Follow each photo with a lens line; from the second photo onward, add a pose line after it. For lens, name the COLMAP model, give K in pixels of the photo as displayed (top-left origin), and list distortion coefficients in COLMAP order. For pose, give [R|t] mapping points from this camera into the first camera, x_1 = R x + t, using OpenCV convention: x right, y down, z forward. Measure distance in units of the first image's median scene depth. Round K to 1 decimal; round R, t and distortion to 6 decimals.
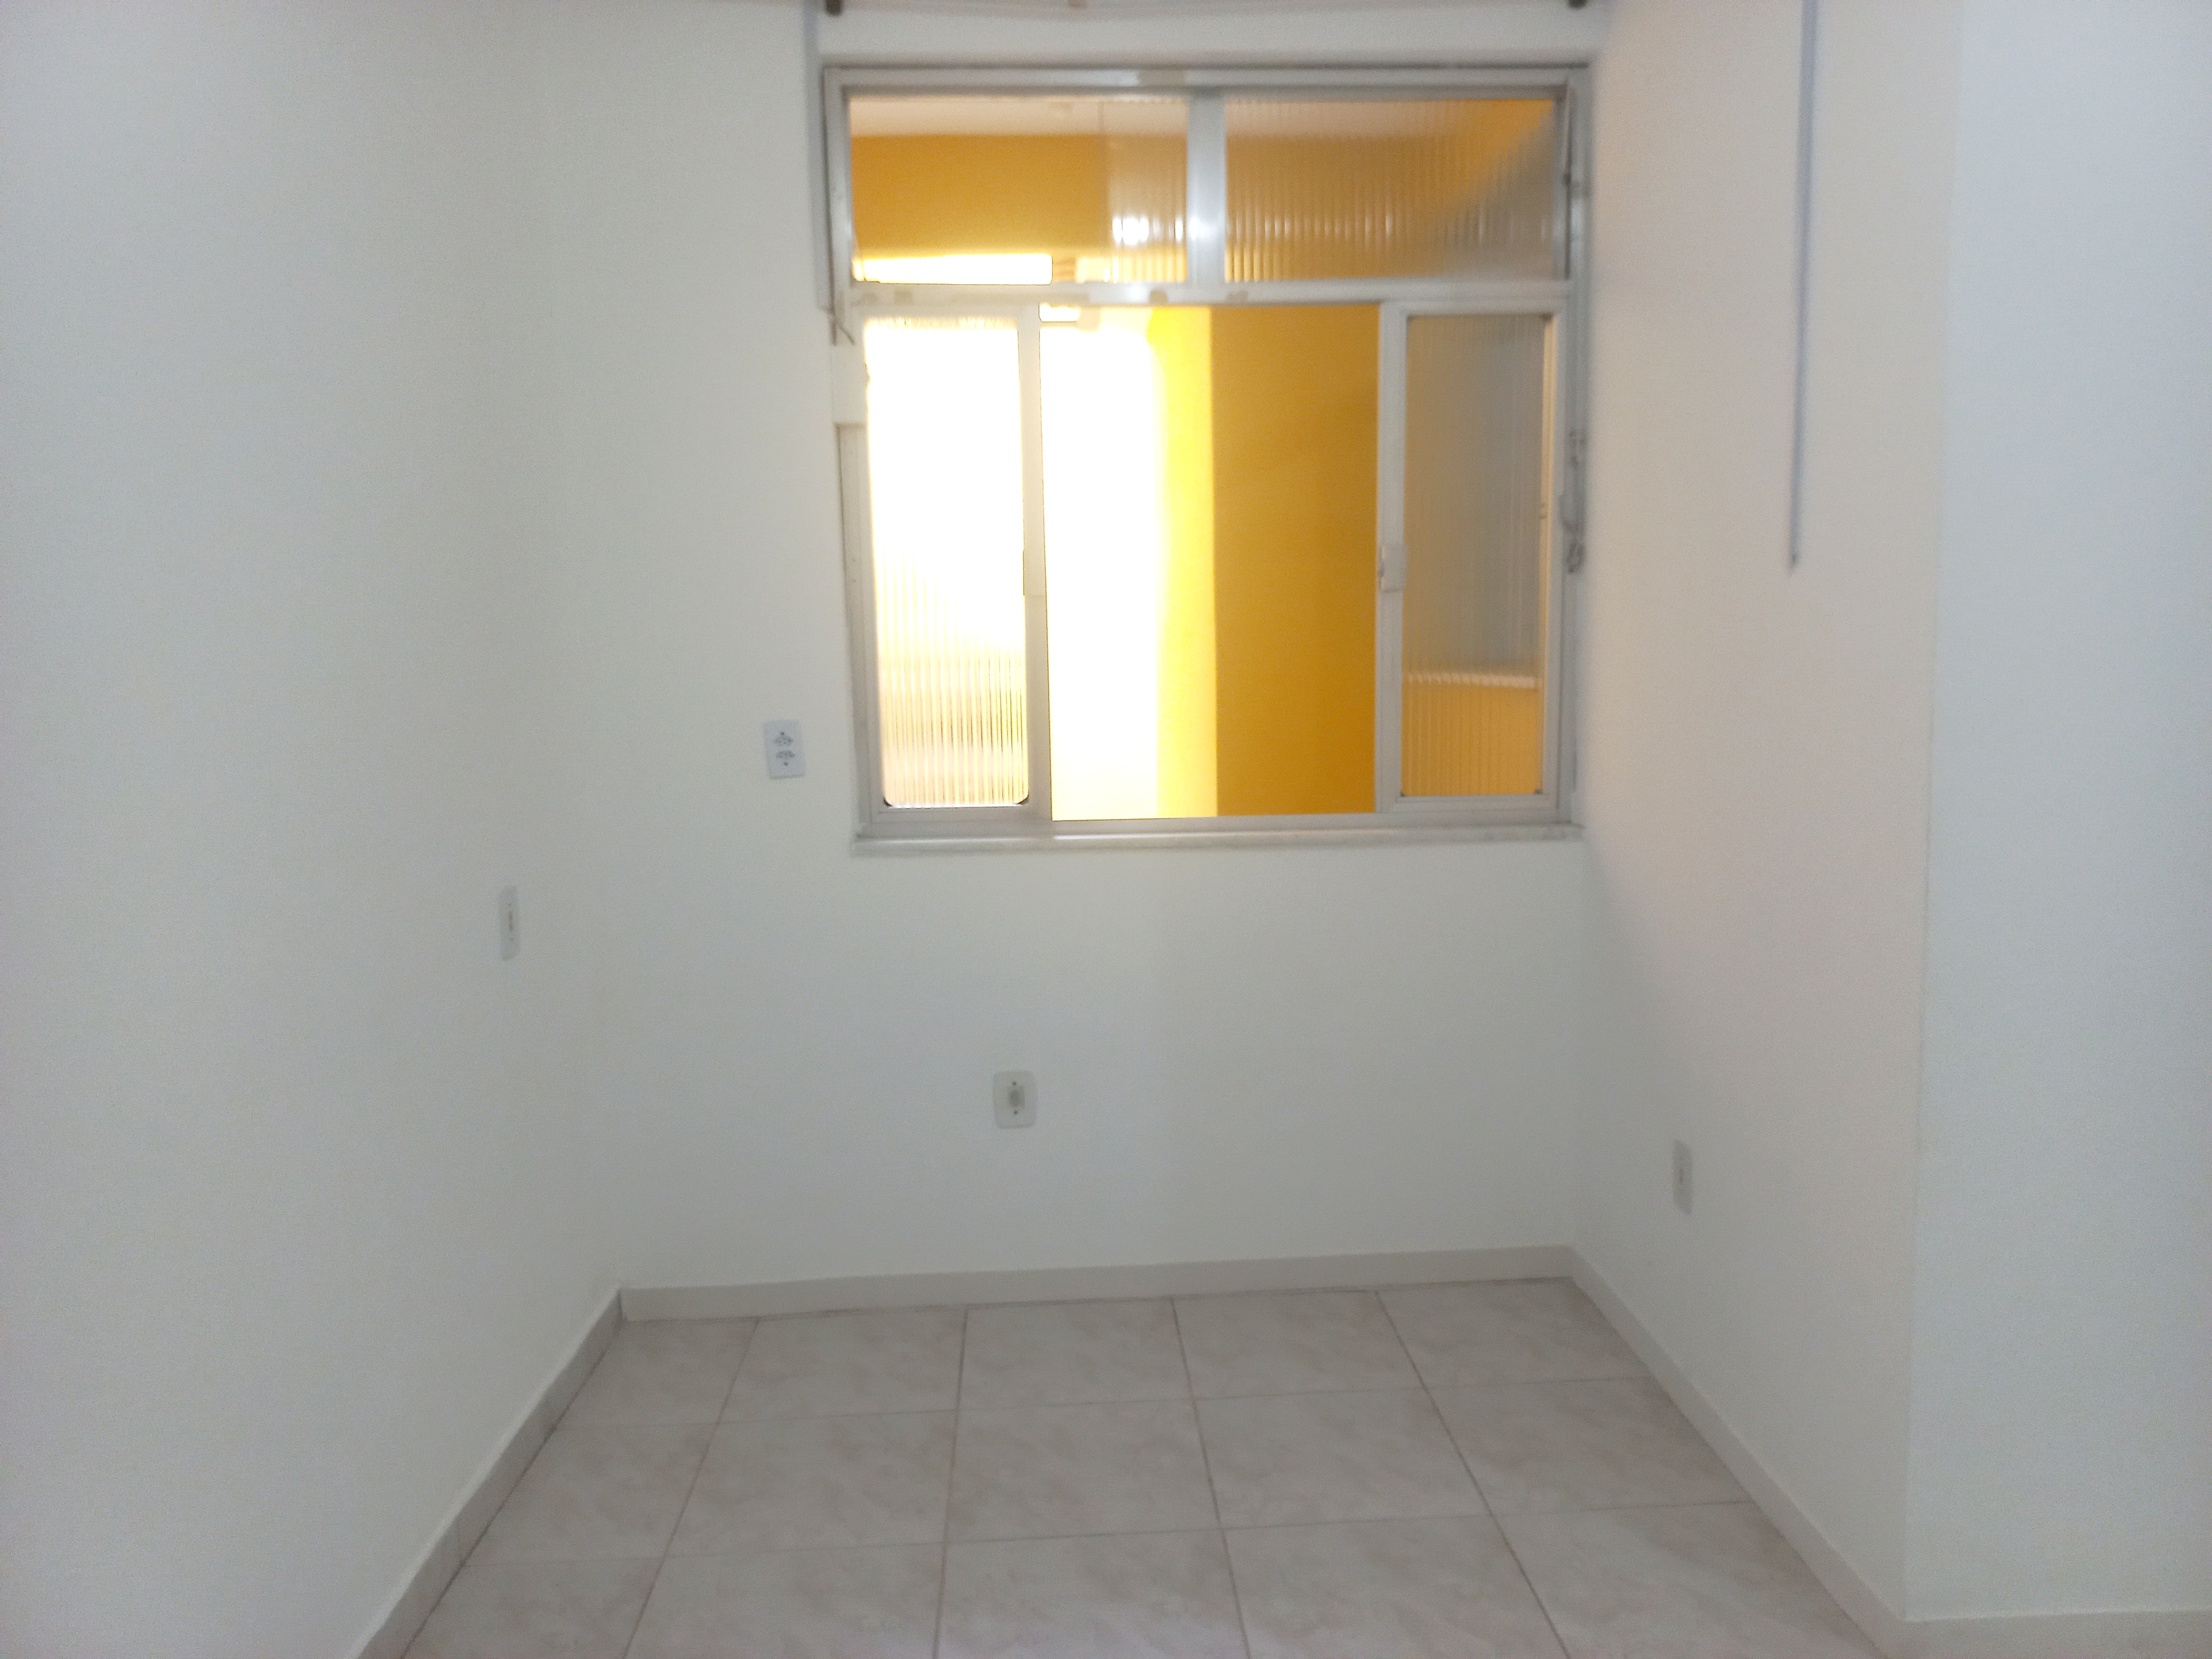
lens RADIAL K [[1555.1, 0, 1110.7], [0, 1555.1, 829.8], [0, 0, 1]] dist [0.100363, -0.173096]
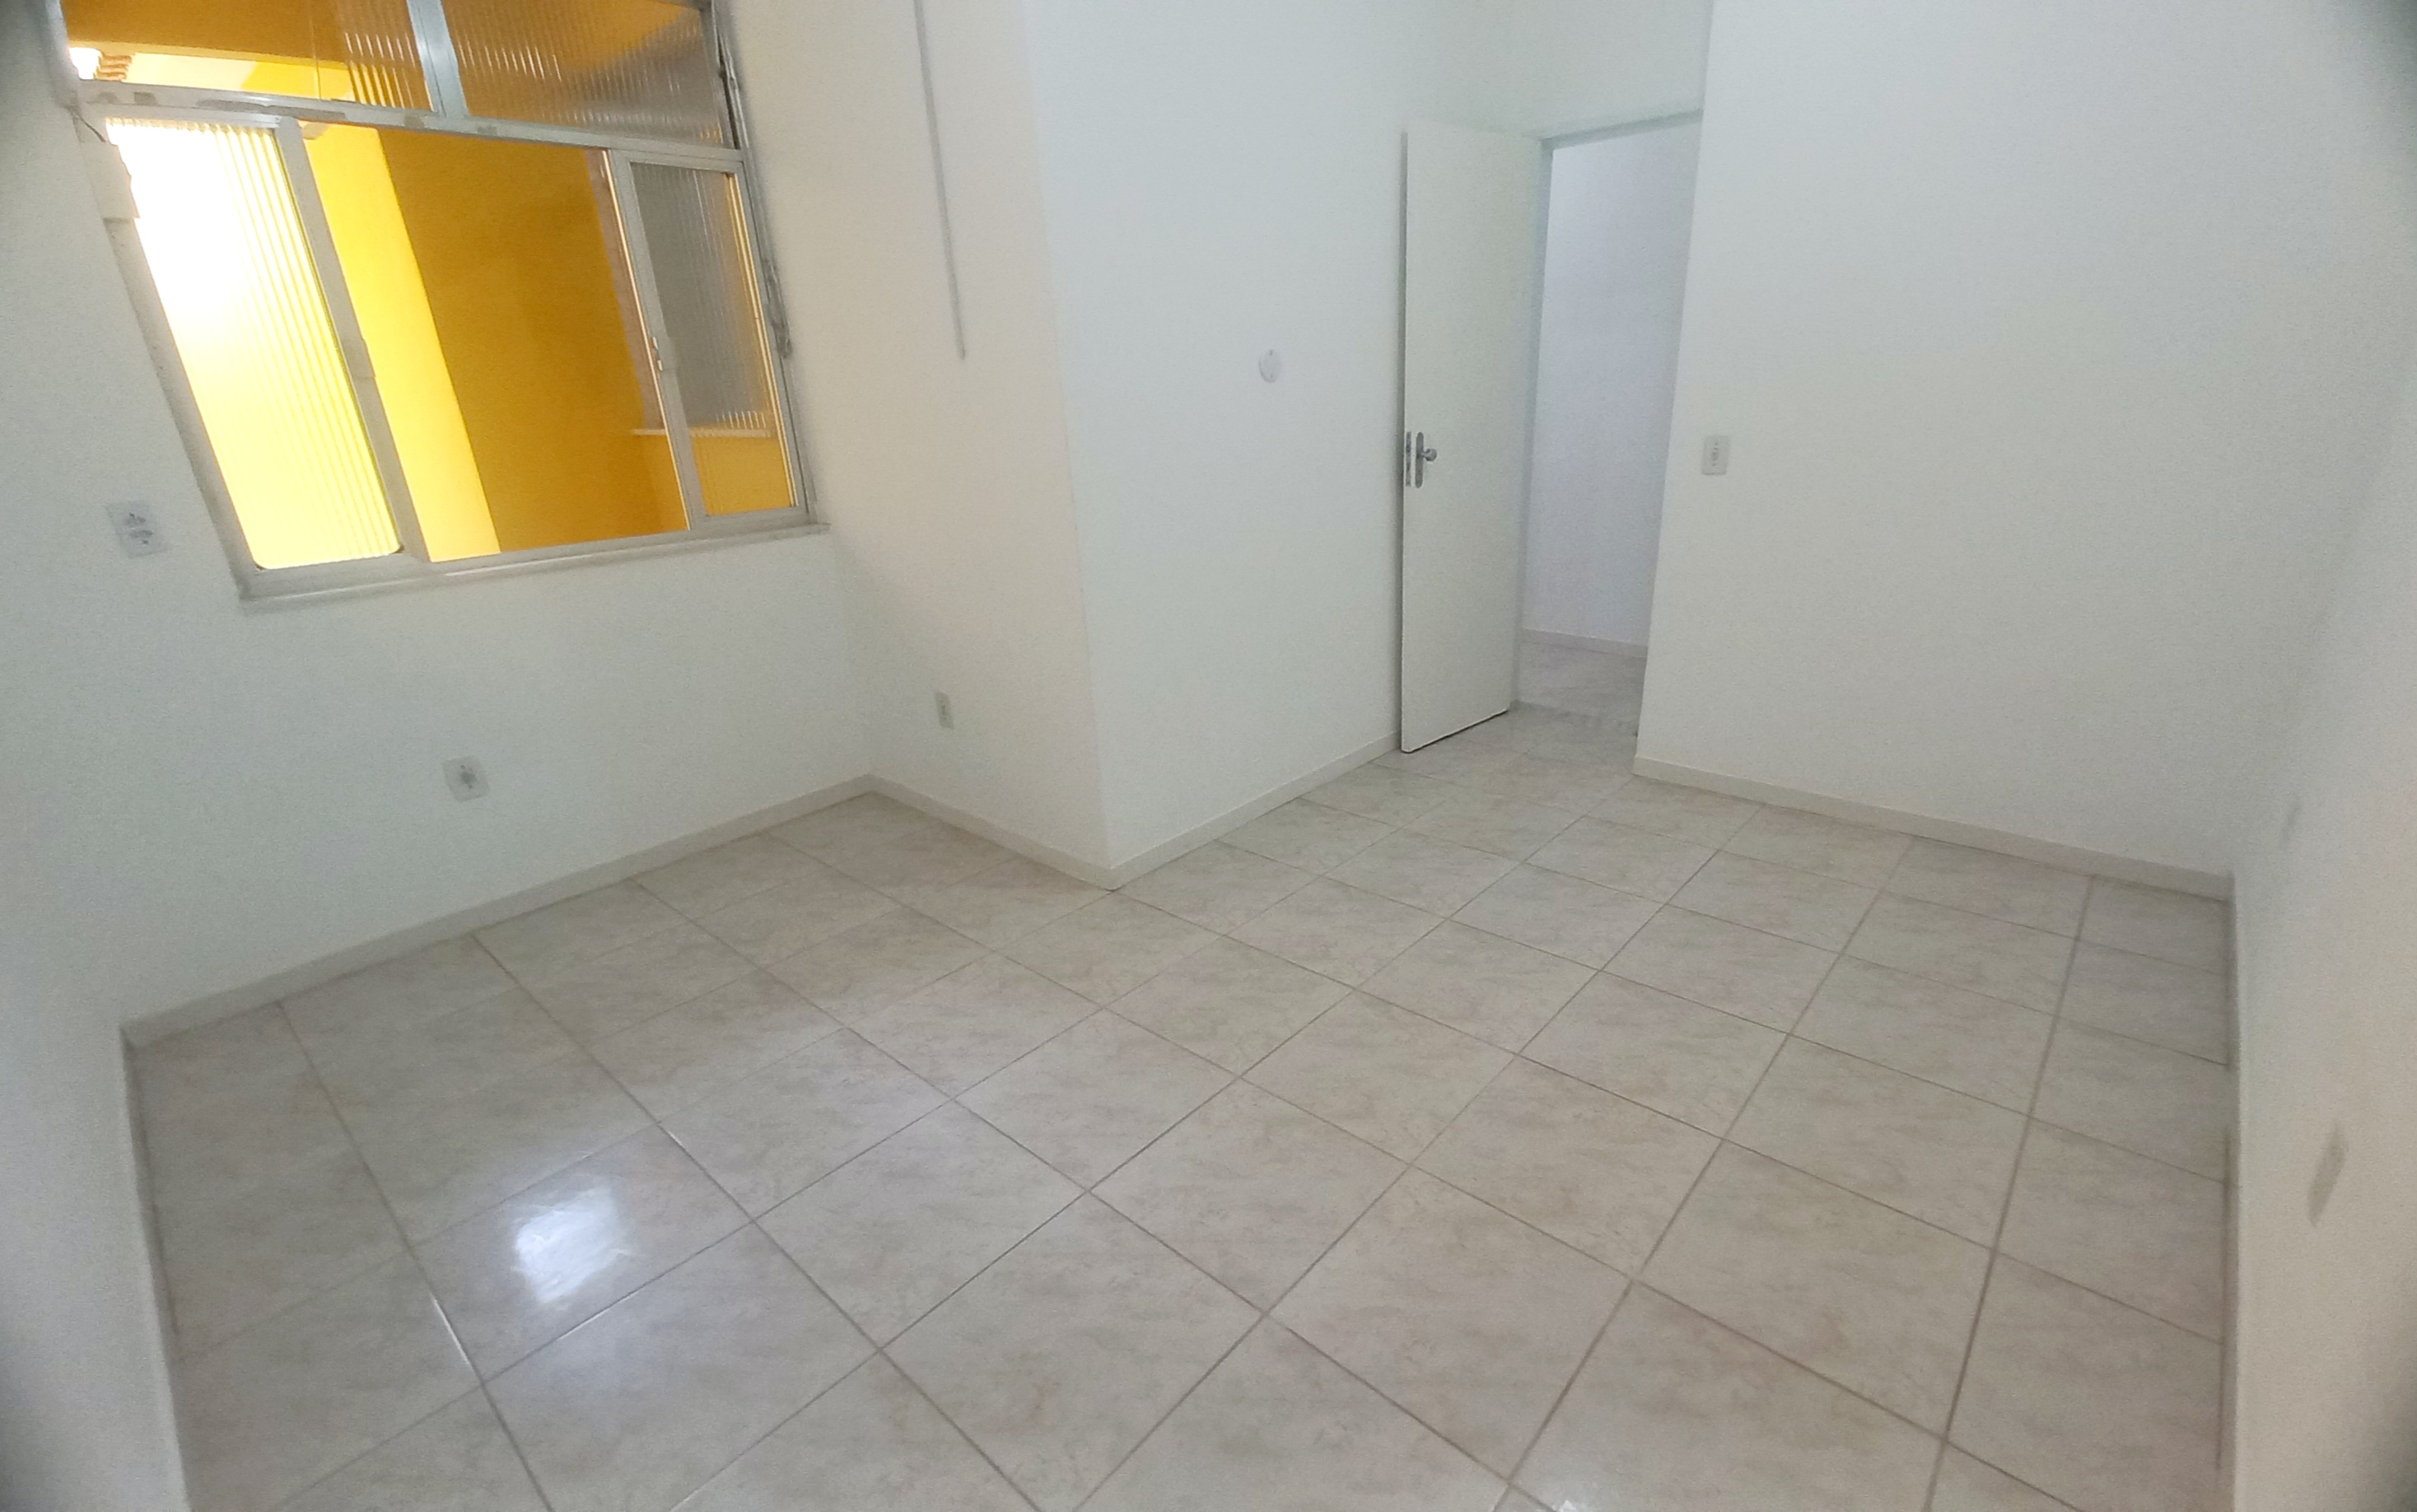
lens RADIAL K [[1030.4, 0, 1229.9], [0, 1030.4, 774.9], [0, 0, 1]] dist [-0.027652, -0.001208]
pose [[0.689914, -0.261104, 0.675162, -0.192974], [0.100338, 0.958174, 0.268022, 0.004431], [-0.716904, -0.117167, 0.687256, -0.054161]]
